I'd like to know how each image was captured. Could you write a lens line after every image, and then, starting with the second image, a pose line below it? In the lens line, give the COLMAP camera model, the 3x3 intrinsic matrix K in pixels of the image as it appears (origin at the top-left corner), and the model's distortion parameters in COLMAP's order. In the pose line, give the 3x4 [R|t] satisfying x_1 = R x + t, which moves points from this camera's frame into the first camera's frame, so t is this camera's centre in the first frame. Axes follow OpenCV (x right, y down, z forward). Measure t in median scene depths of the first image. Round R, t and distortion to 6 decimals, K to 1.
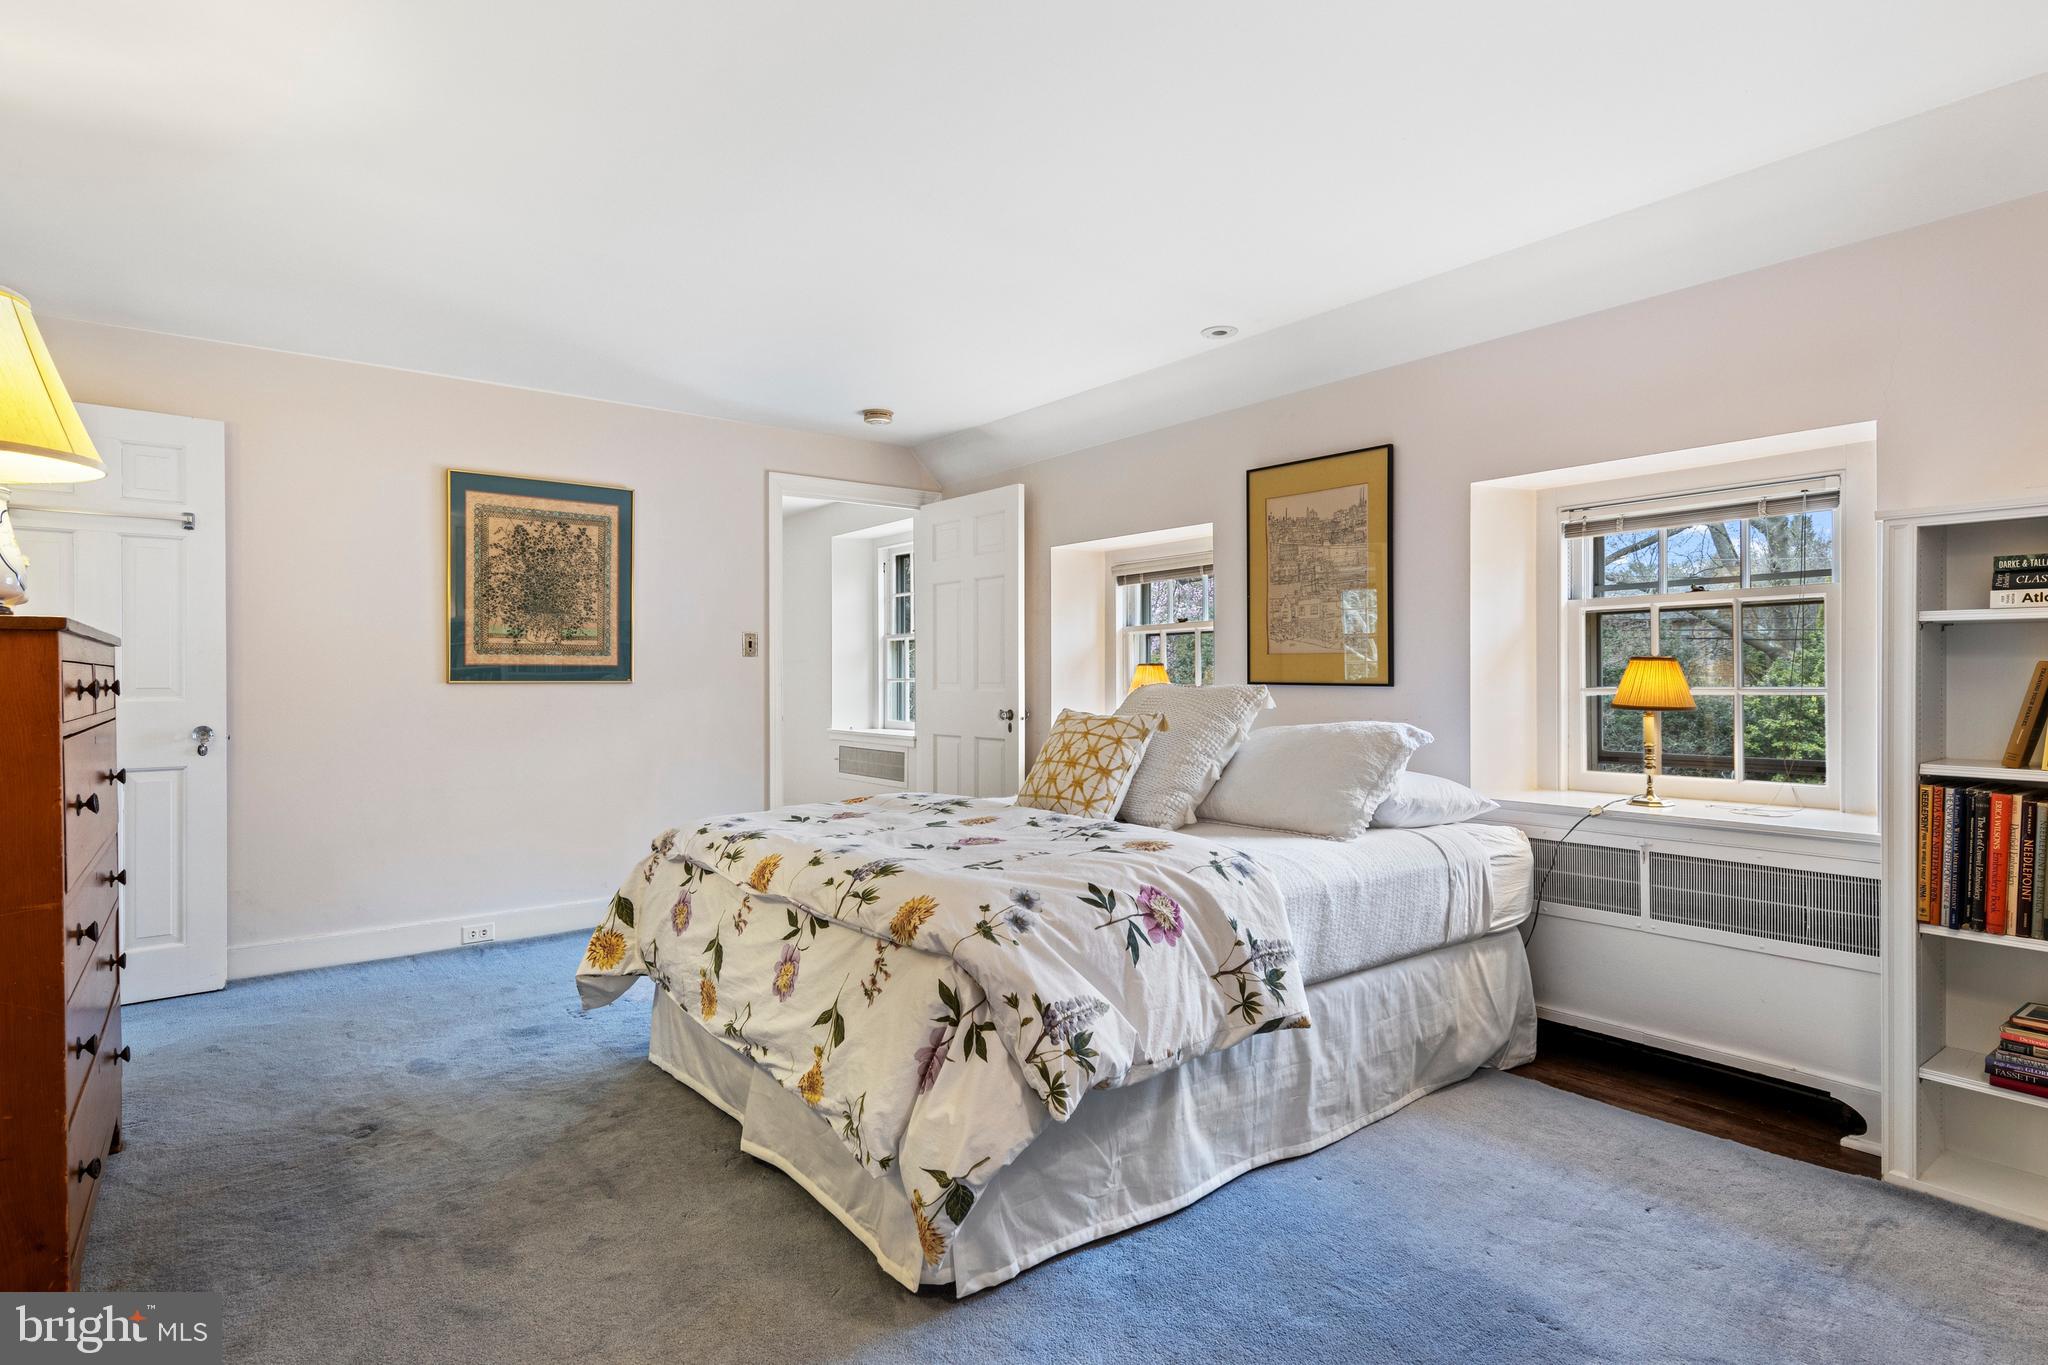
lens RADIAL K [[1029.9, 0, 1019.7], [0, 1029.9, 672.0], [0, 0, 1]] dist [0.001593, -0.000936]
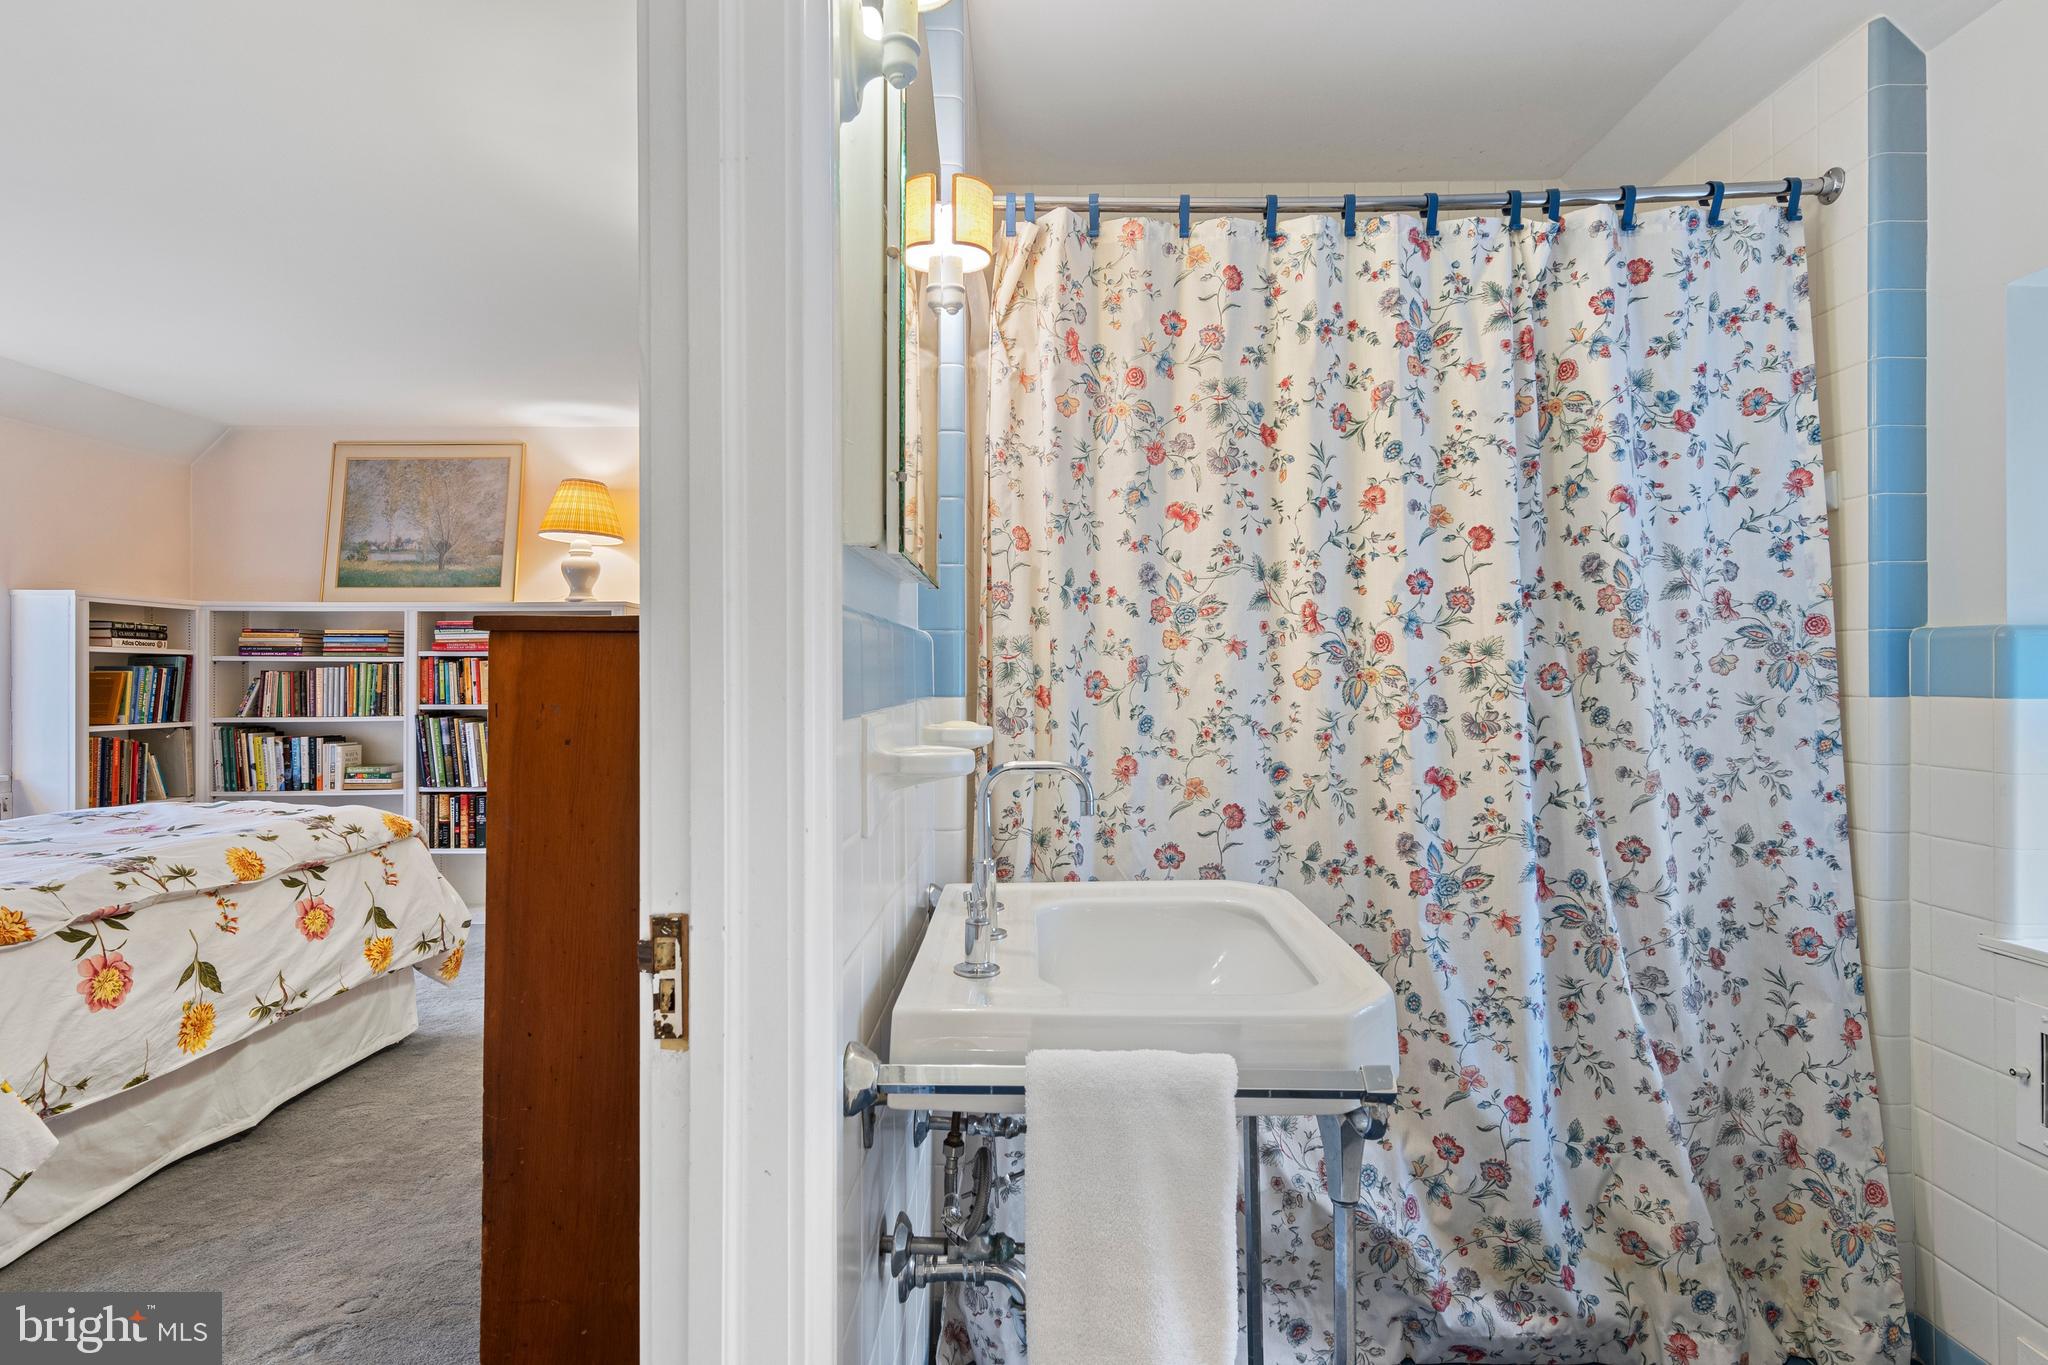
lens RADIAL K [[1029.9, 0, 1019.7], [0, 1029.9, 672.0], [0, 0, 1]] dist [0.001593, -0.000936]
pose [[-0.781340, 0.006083, 0.624076, -0.989159], [0.003806, 0.999980, -0.004982, 0.002886], [-0.624094, -0.001517, -0.781348, 0.855472]]
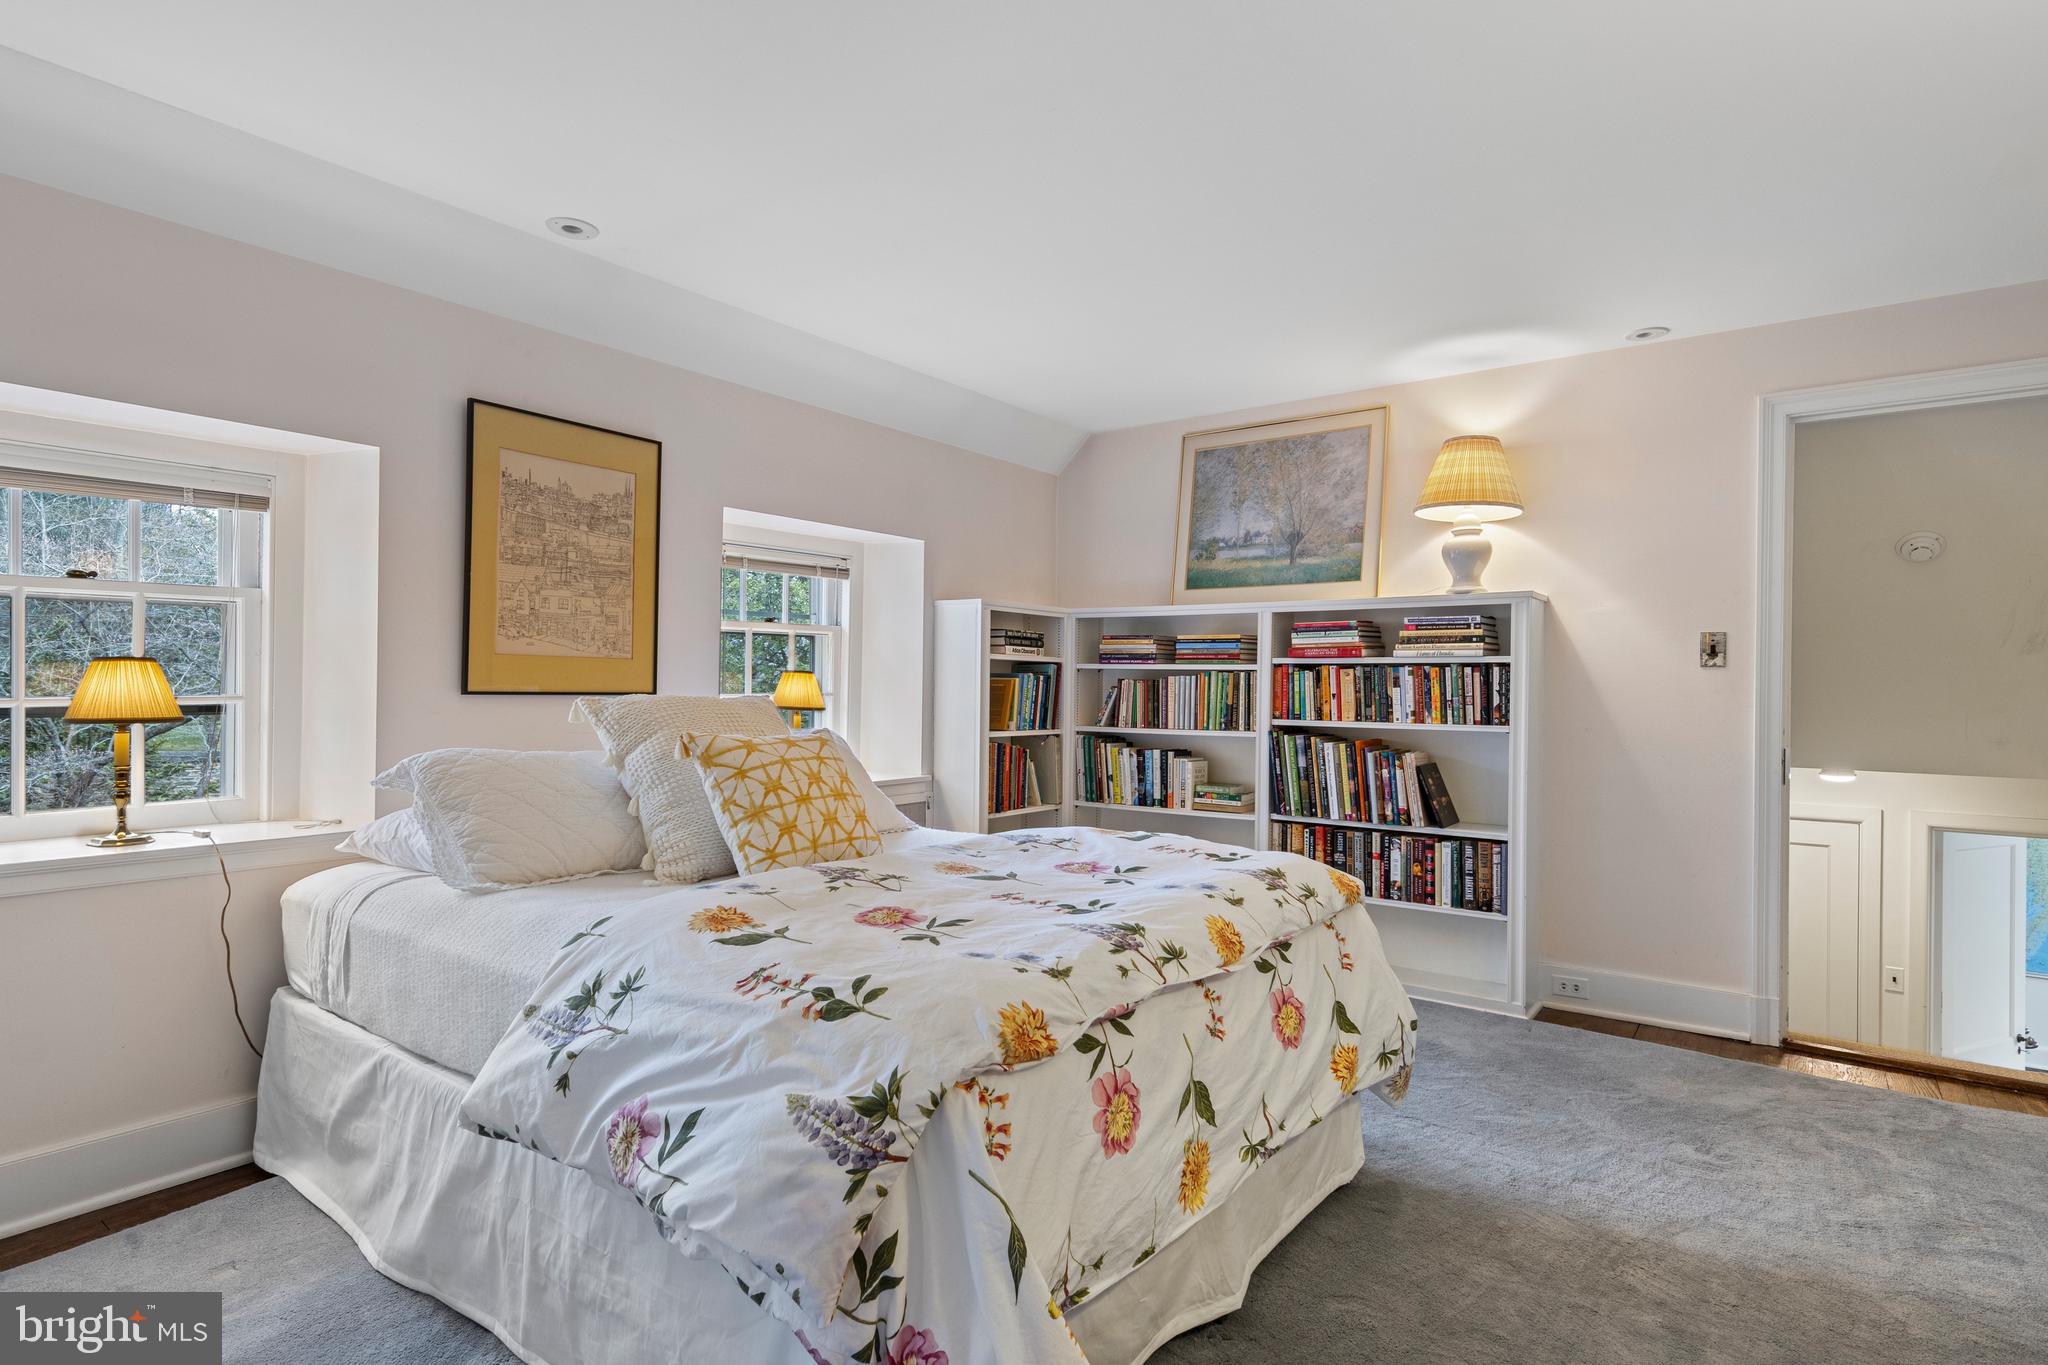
lens RADIAL K [[1043.9, 0, 1024.0], [0, 1043.9, 682.5], [0, 0, 1]] dist [0.000818, -0.000163]
pose [[-0.250204, 0.001865, 0.968191, -0.626580], [-0.010997, 0.999928, -0.004768, 0.002769], [-0.968131, -0.011841, -0.250166, 0.865418]]
